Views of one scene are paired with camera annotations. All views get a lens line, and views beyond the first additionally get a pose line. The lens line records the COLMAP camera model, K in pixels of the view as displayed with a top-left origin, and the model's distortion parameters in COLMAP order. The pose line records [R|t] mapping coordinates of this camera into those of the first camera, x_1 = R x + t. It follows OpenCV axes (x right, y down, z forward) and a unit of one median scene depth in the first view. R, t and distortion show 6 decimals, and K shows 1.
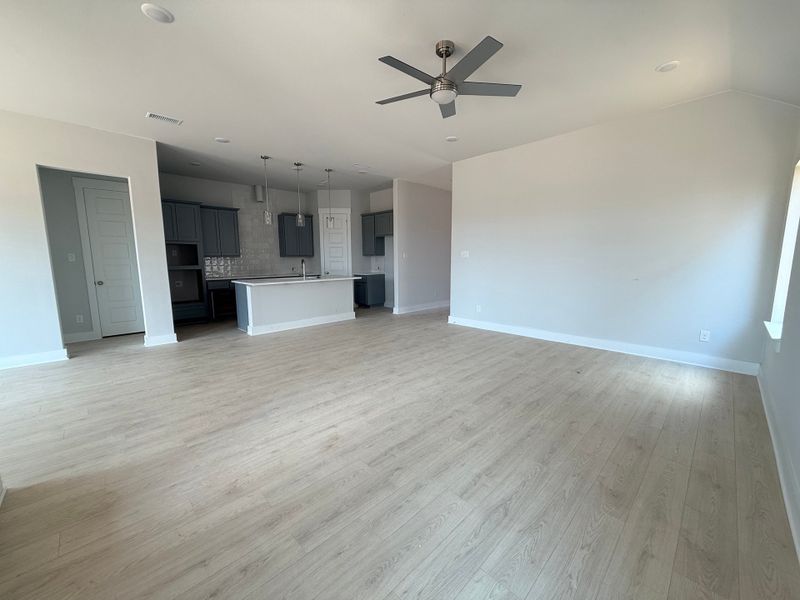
lens RADIAL K [[319.1, 0, 398.2], [0, 319.1, 299.4], [0, 0, 1]] dist [0.000328, -0.000184]
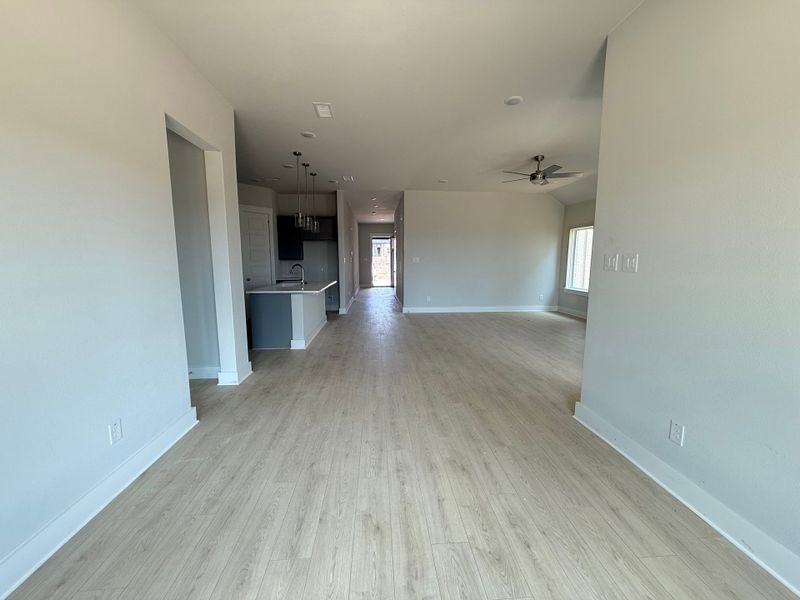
lens RADIAL K [[319.1, 0, 398.2], [0, 319.1, 299.4], [0, 0, 1]] dist [0.000328, -0.000184]
pose [[0.646048, -0.089554, 0.758025, -0.882996], [0.095698, 0.994761, 0.035961, -0.031180], [-0.757274, 0.049309, 0.651233, 0.186533]]
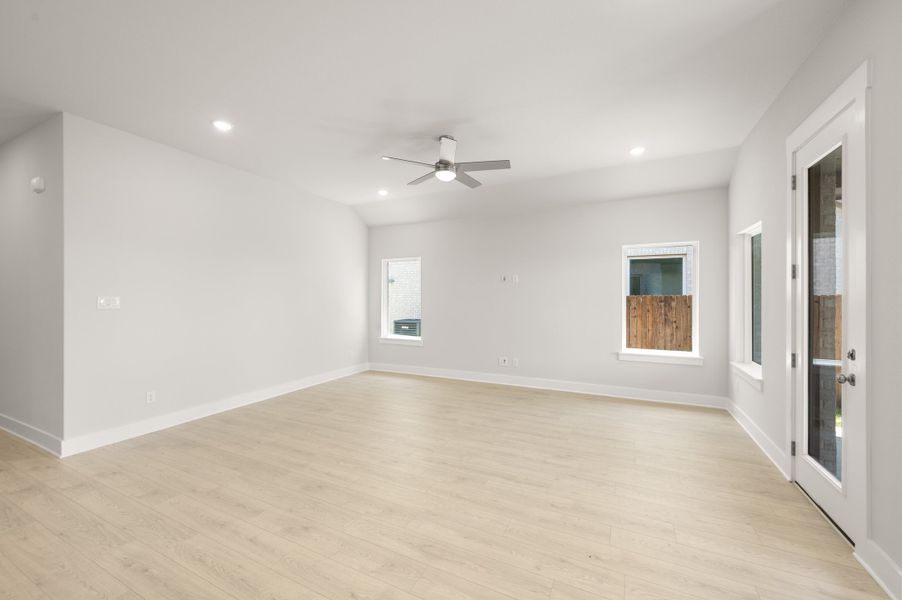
lens RADIAL K [[354.7, 0, 451.7], [0, 354.7, 297.6], [0, 0, 1]] dist [0.000220, -0.000090]
pose [[-0.333722, 0.006297, 0.942651, -0.515688], [0.128485, 0.990949, 0.038867, -0.100955], [-0.933874, 0.134087, -0.331510, 0.675860]]
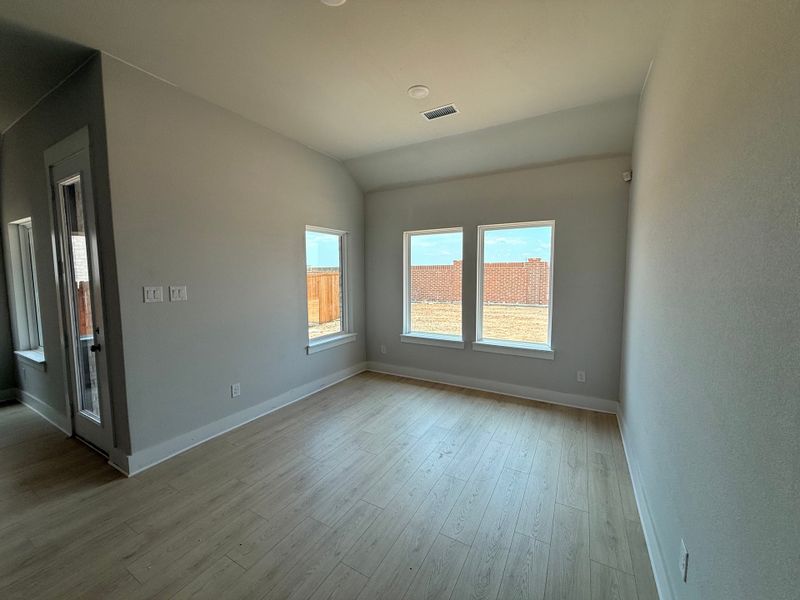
lens RADIAL K [[319.1, 0, 398.2], [0, 319.1, 299.4], [0, 0, 1]] dist [0.000328, -0.000184]
pose [[-0.961249, 0.036896, -0.273202, -0.599463], [-0.021234, 0.978151, 0.206810, -0.125276], [0.274863, 0.204597, -0.939463, 0.729274]]
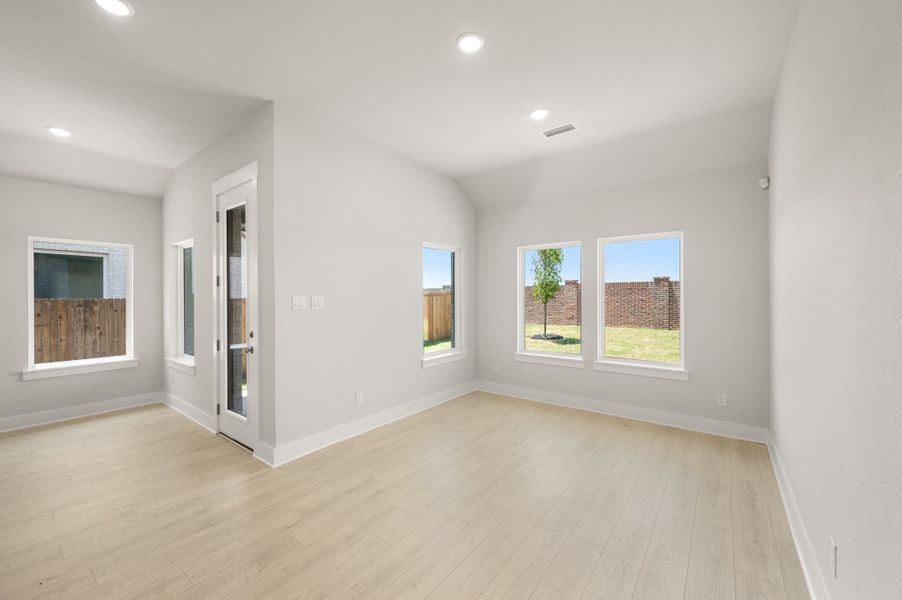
lens RADIAL K [[354.7, 0, 451.7], [0, 354.7, 297.6], [0, 0, 1]] dist [0.000220, -0.000090]
pose [[-0.989096, 0.013294, -0.146671, -0.550211], [-0.005939, 0.991507, 0.129919, -0.114836], [0.147152, 0.129373, -0.980616, 0.790272]]
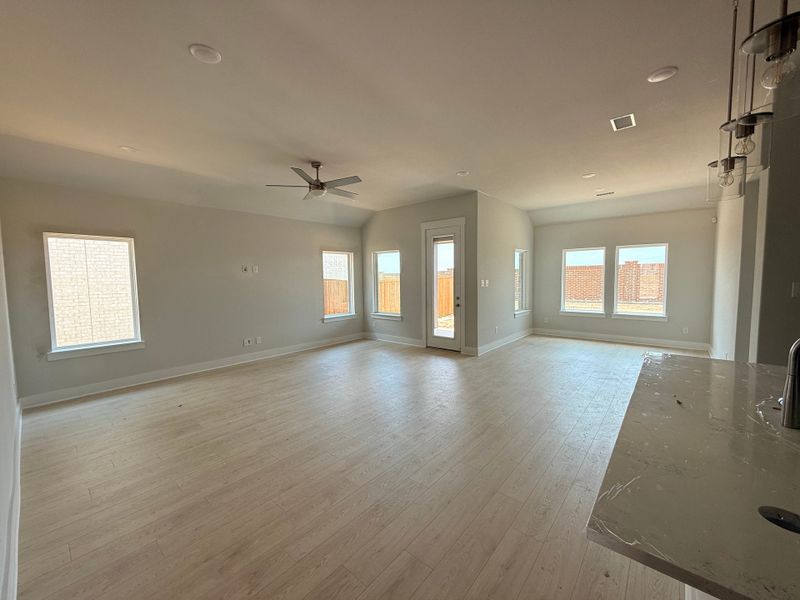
lens RADIAL K [[319.1, 0, 398.2], [0, 319.1, 299.4], [0, 0, 1]] dist [0.000328, -0.000184]
pose [[-0.995930, 0.029888, -0.085031, -0.047006], [0.012552, 0.980217, 0.197525, -0.191880], [0.089252, 0.195654, -0.976603, 1.224212]]
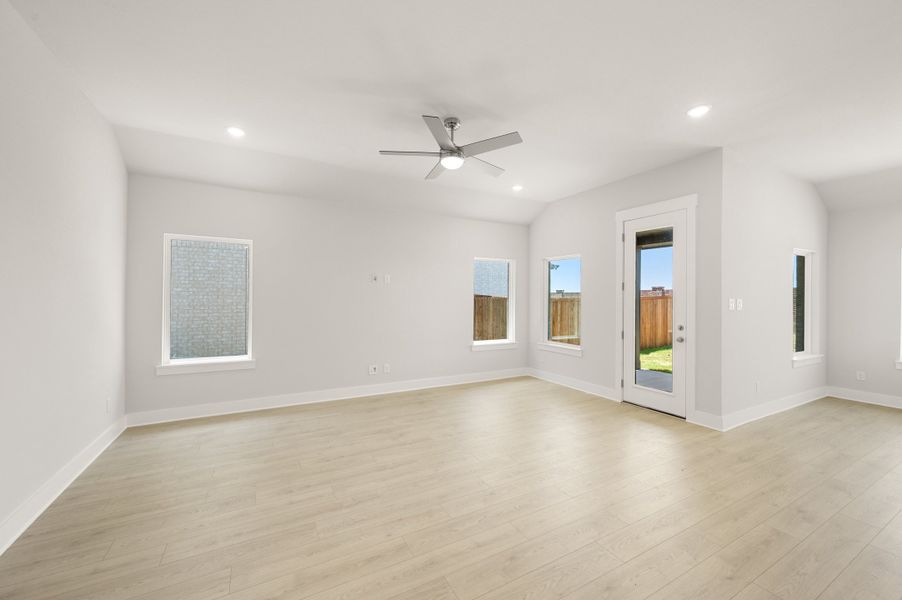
lens RADIAL K [[354.7, 0, 451.7], [0, 354.7, 297.6], [0, 0, 1]] dist [0.000220, -0.000090]
pose [[-0.963972, 0.002466, 0.265992, -0.079676], [0.035904, 0.992012, 0.120924, -0.147422], [-0.263570, 0.126118, -0.956361, 1.004654]]
